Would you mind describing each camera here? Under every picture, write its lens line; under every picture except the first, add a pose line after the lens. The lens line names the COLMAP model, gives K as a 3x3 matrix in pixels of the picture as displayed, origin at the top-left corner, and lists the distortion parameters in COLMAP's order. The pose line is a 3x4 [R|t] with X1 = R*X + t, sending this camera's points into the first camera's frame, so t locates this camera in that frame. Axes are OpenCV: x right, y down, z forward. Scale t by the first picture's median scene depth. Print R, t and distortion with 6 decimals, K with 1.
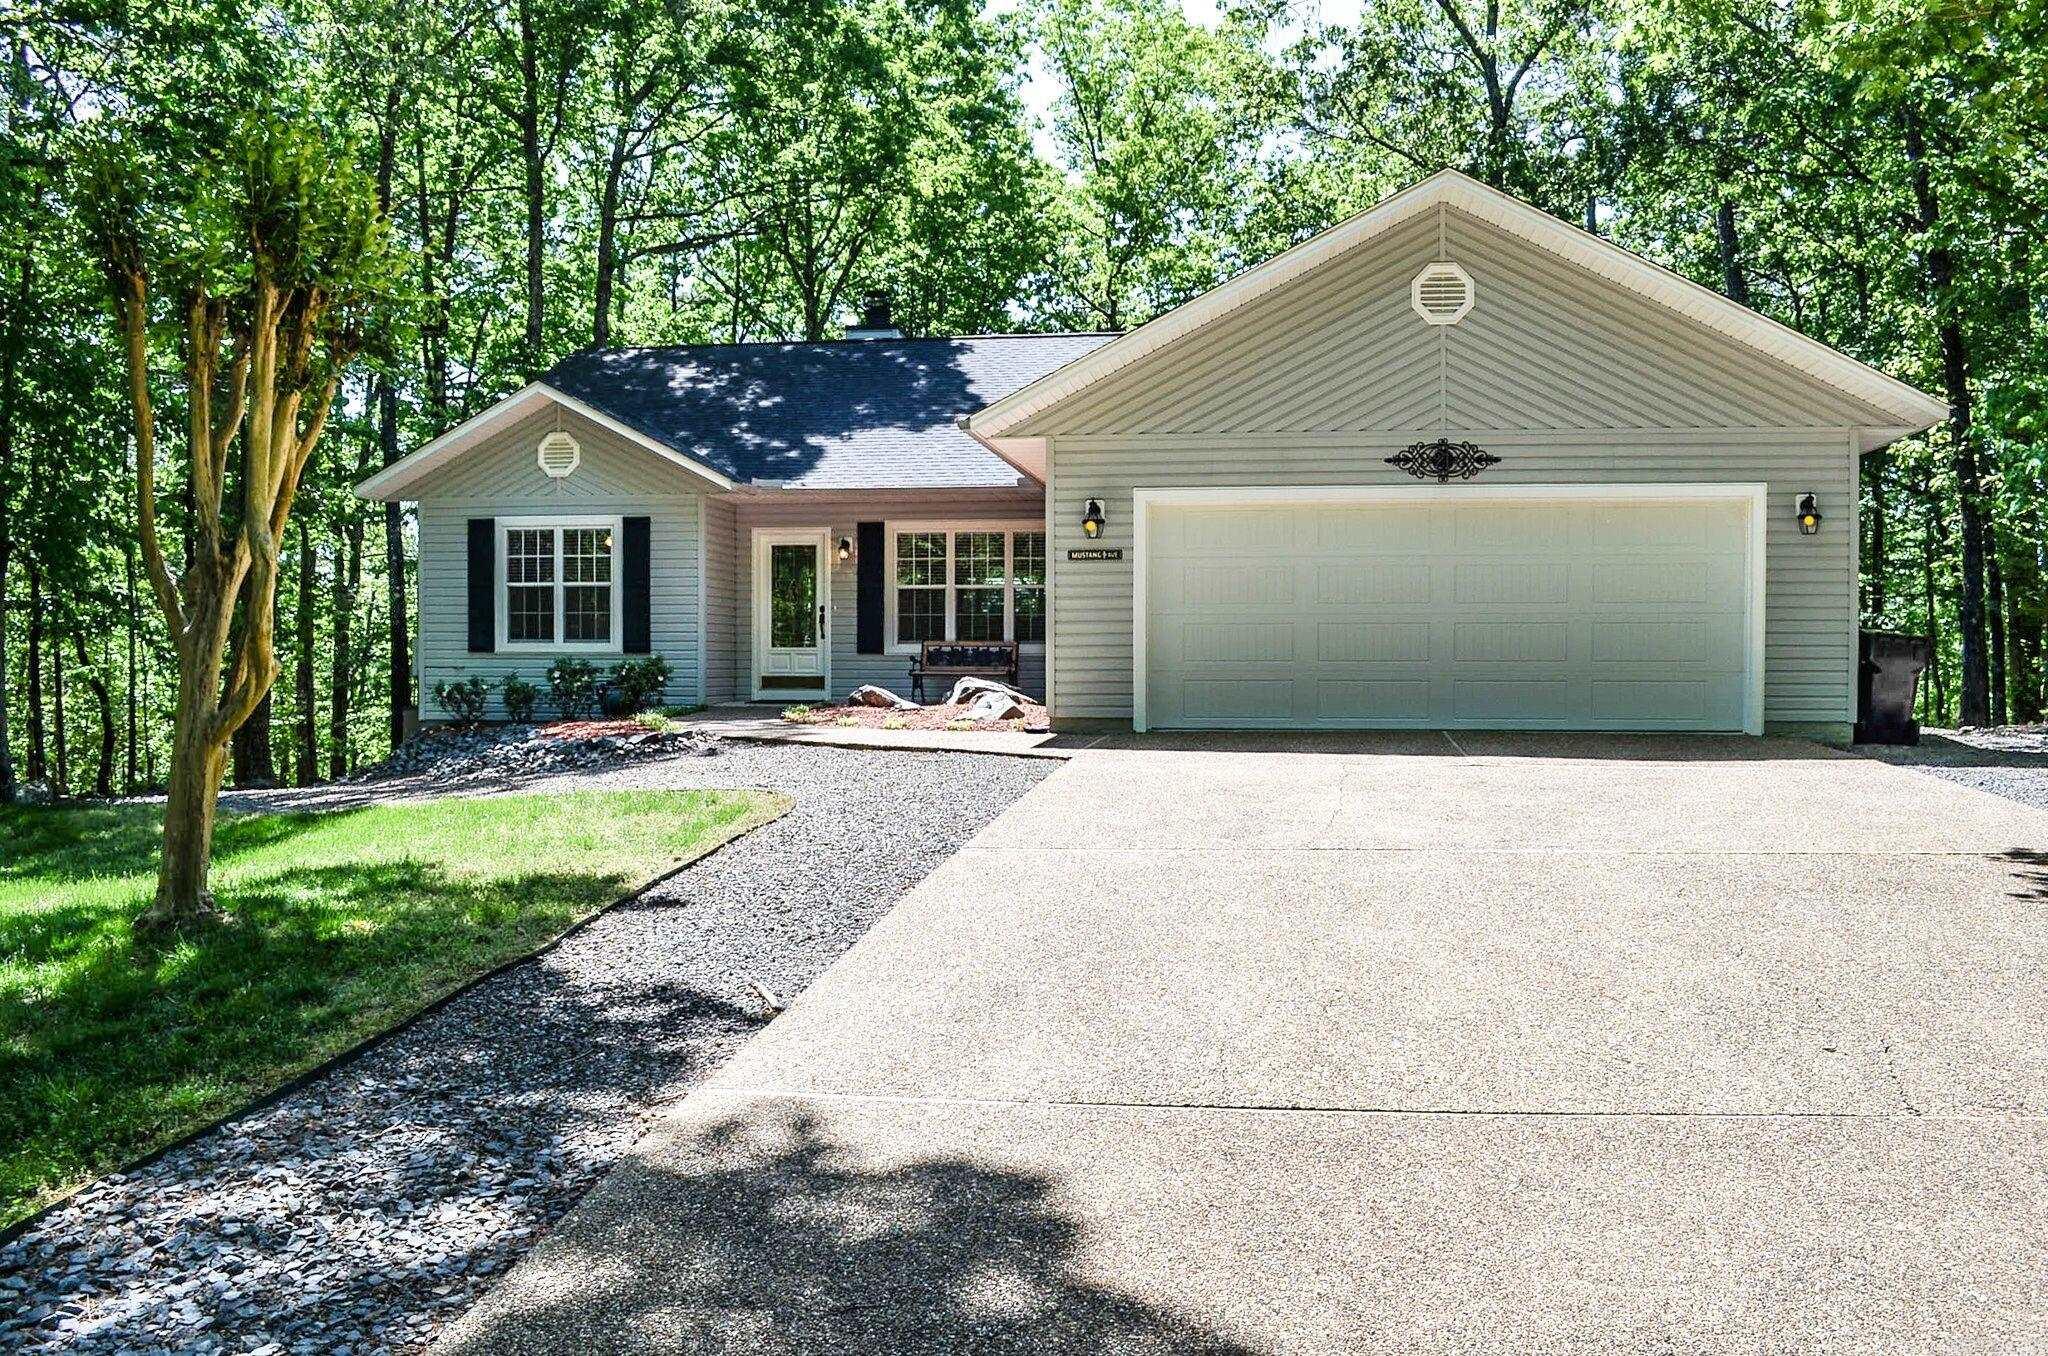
lens RADIAL K [[1600.6, 0, 1091.3], [0, 1600.6, 726.1], [0, 0, 1]] dist [-0.131245, 0.006701]
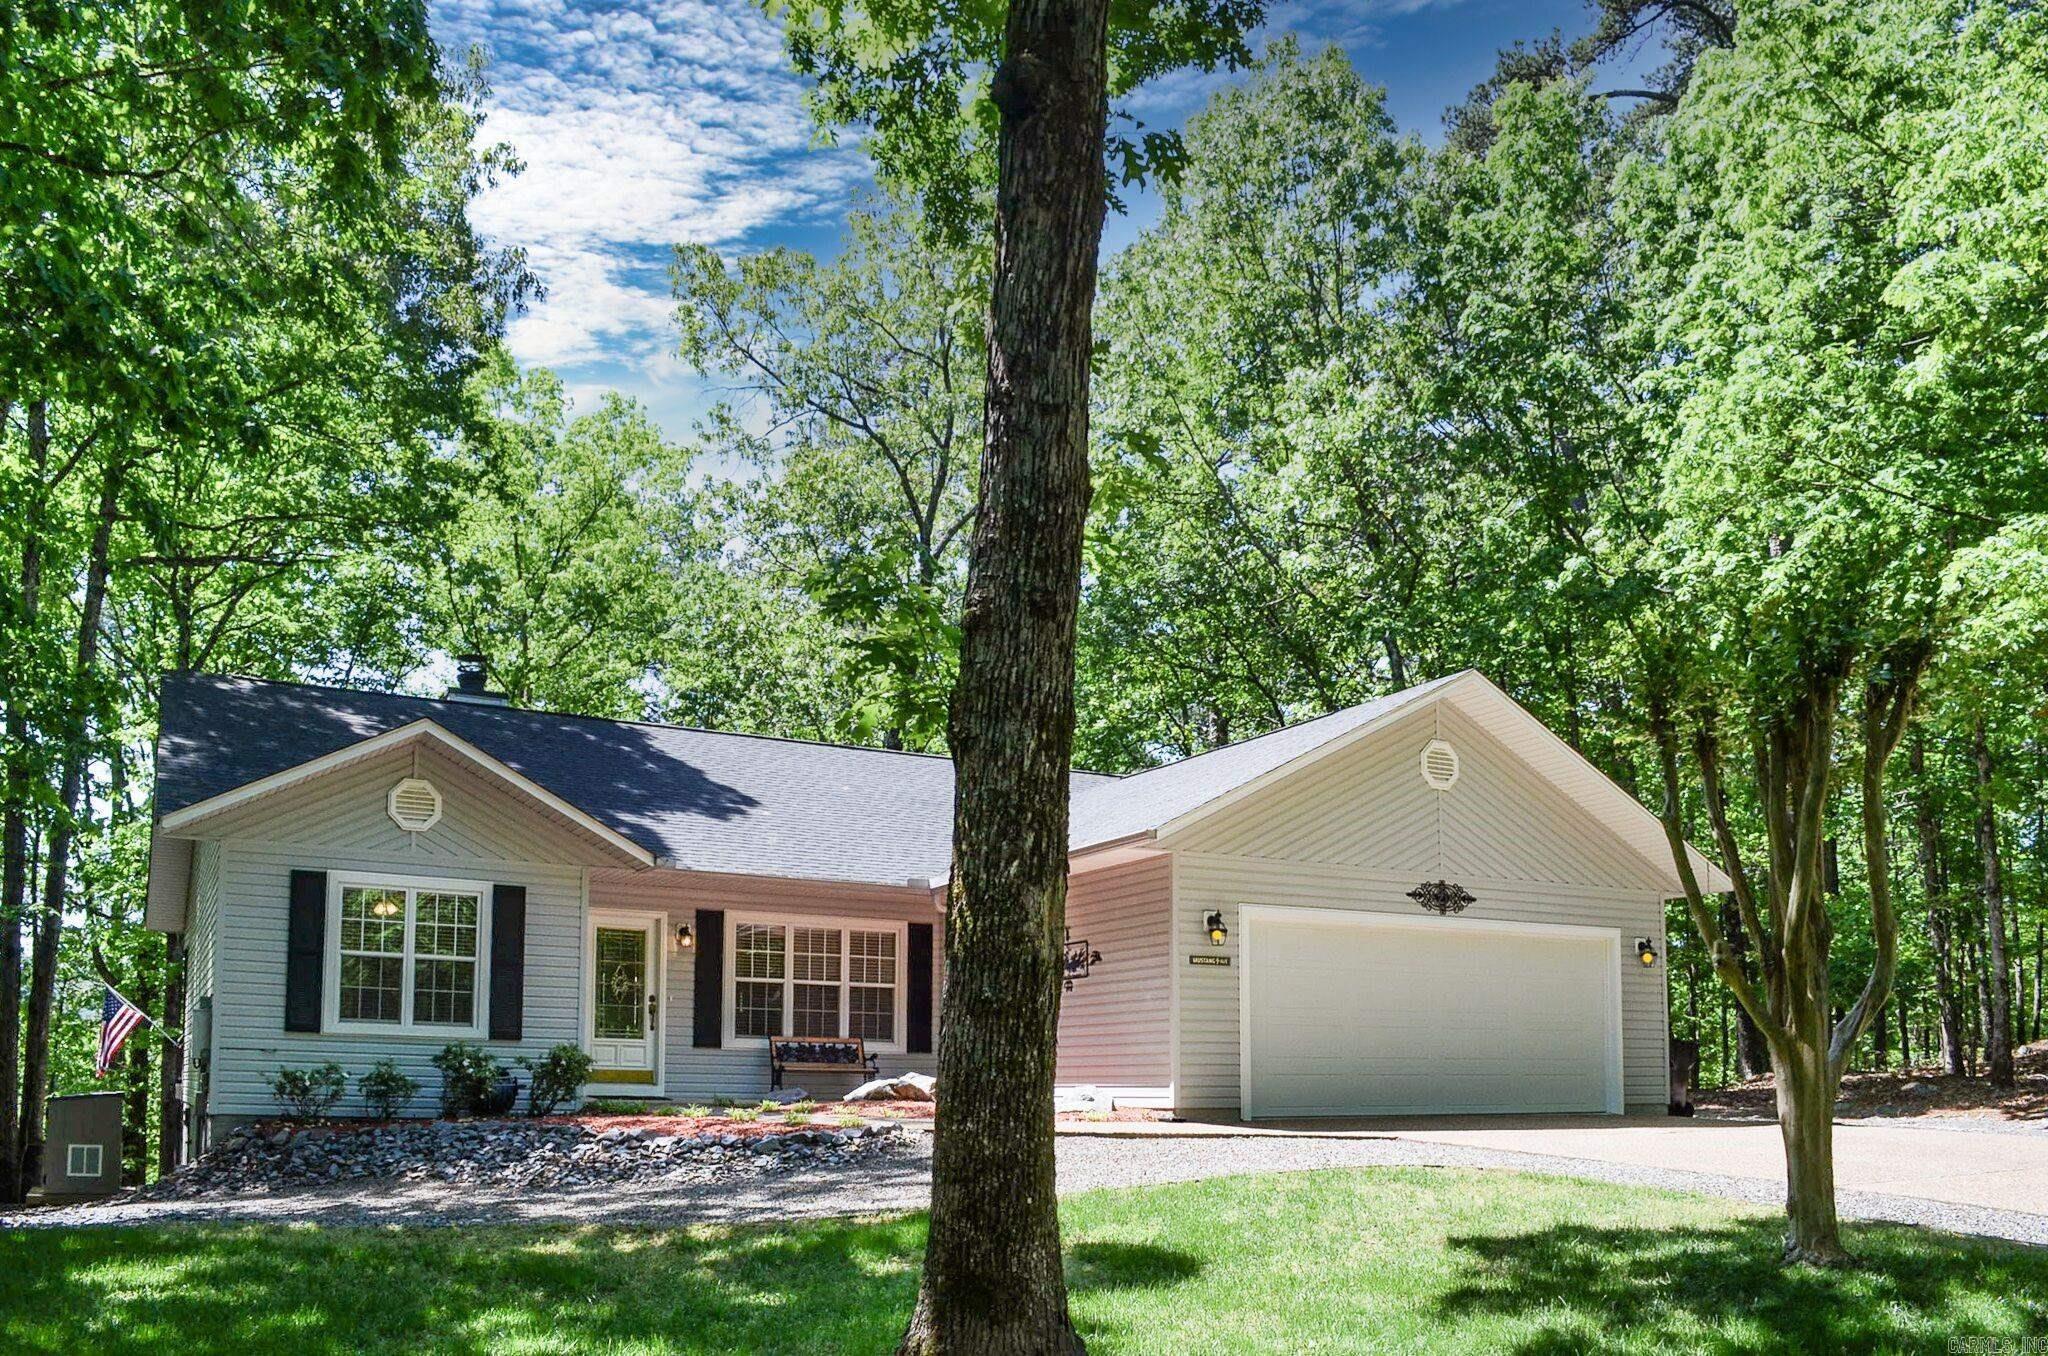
lens RADIAL K [[1574.5, 0, 1028.7], [0, 1574.5, 913.9], [0, 0, 1]] dist [-0.102328, -0.001715]
pose [[0.824727, 0.065194, 0.561761, -0.540292], [0.015179, 0.990424, -0.137225, 0.006479], [-0.565327, 0.121700, 0.815840, 0.134282]]
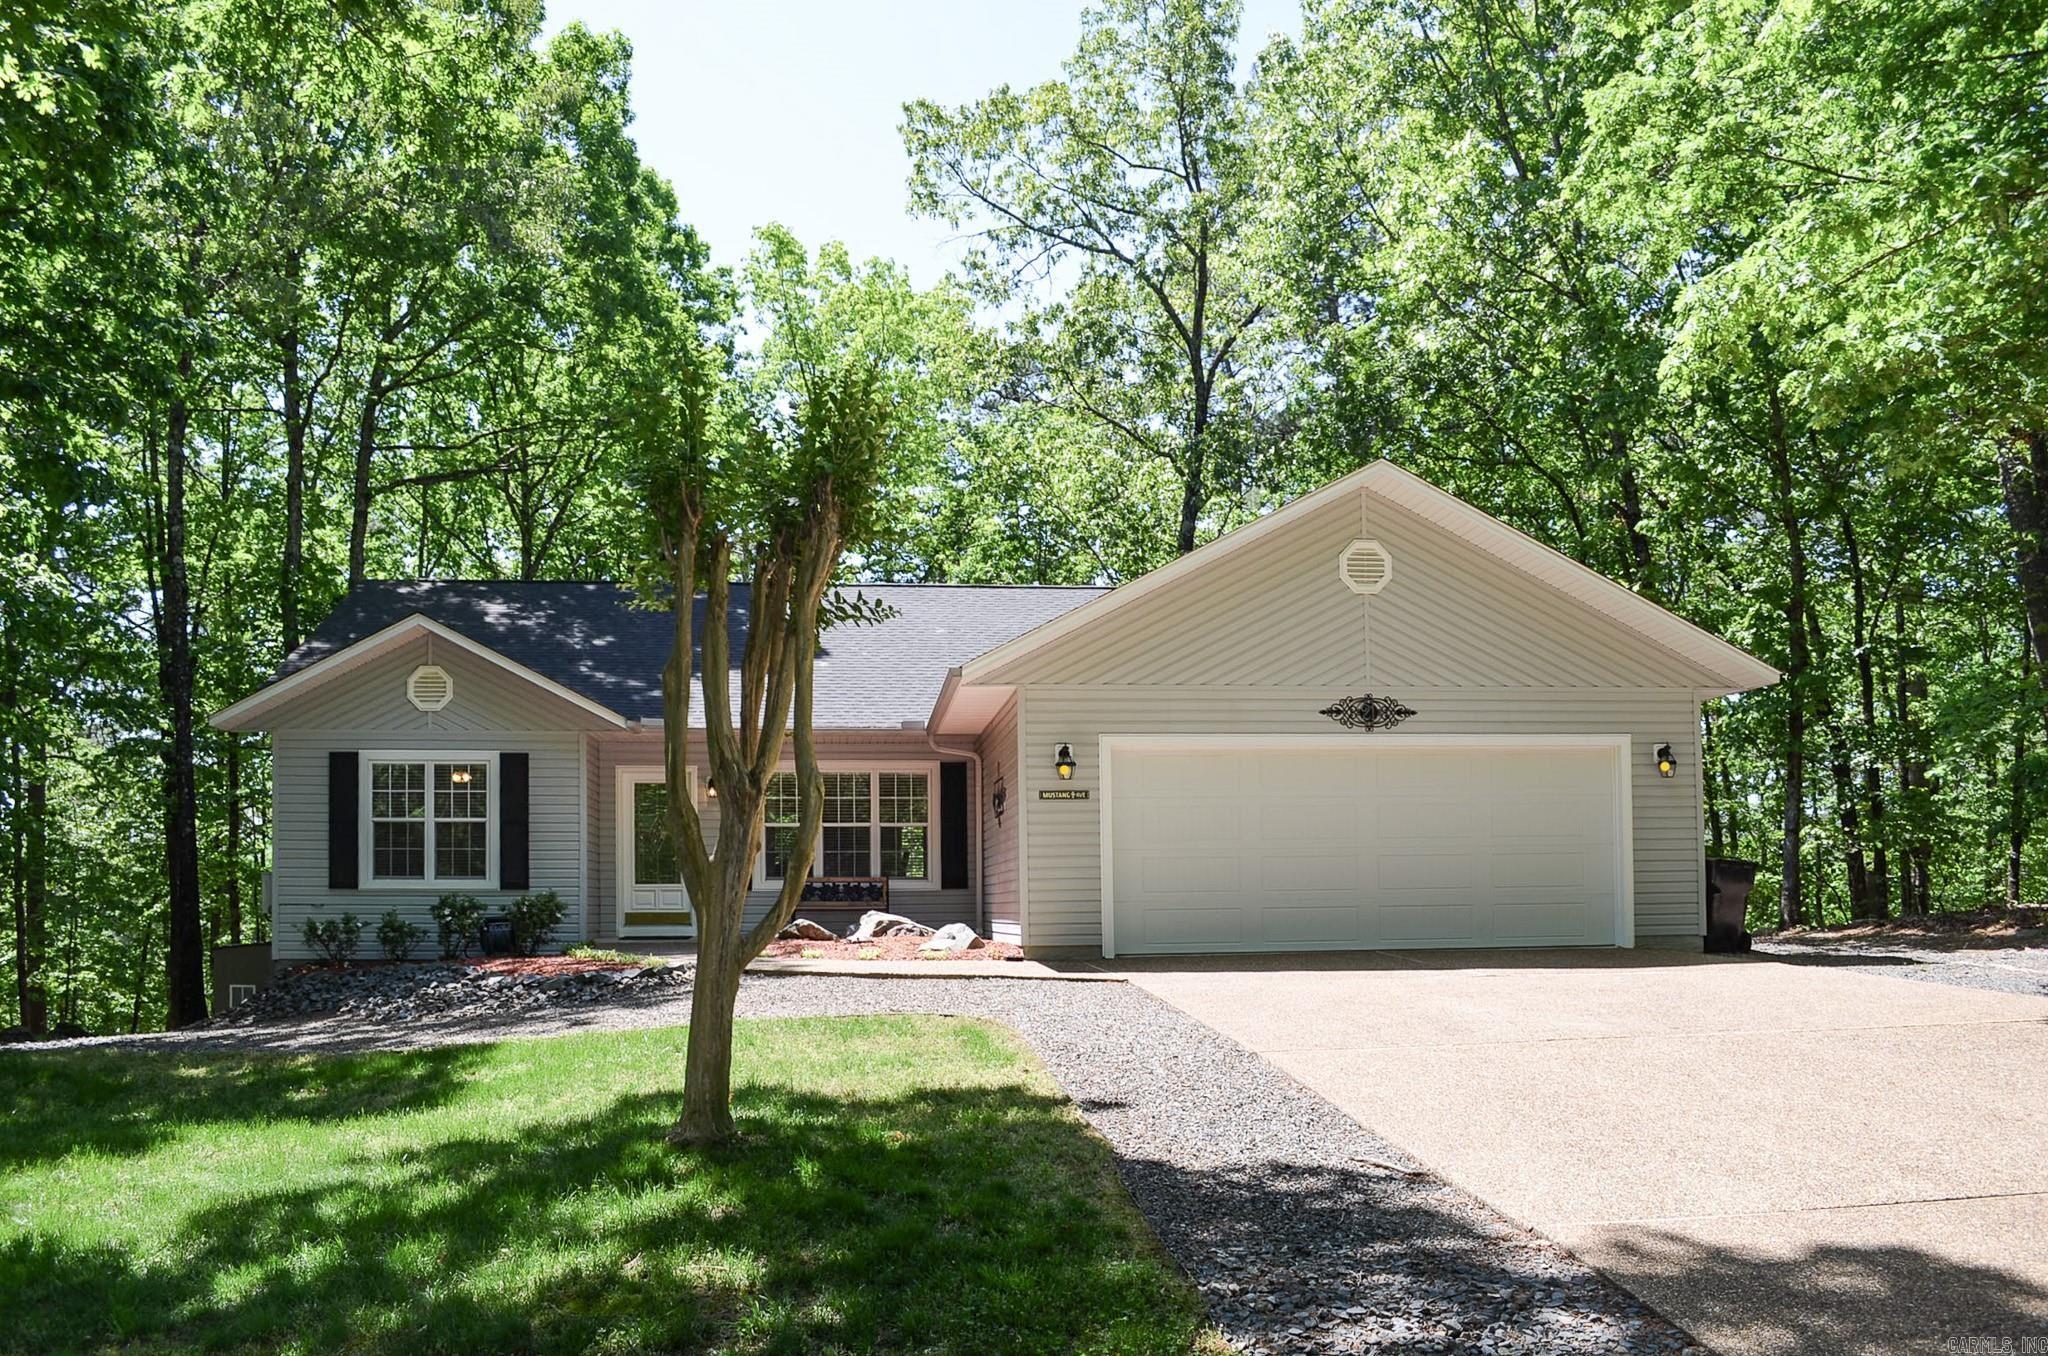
lens RADIAL K [[1584.3, 0, 1027.7], [0, 1584.3, 832.5], [0, 0, 1]] dist [-0.103951, 0.003312]
pose [[0.973135, 0.000208, 0.230234, -0.202727], [0.019151, 0.996461, -0.081845, 0.004119], [-0.229436, 0.084055, 0.969688, -0.023580]]
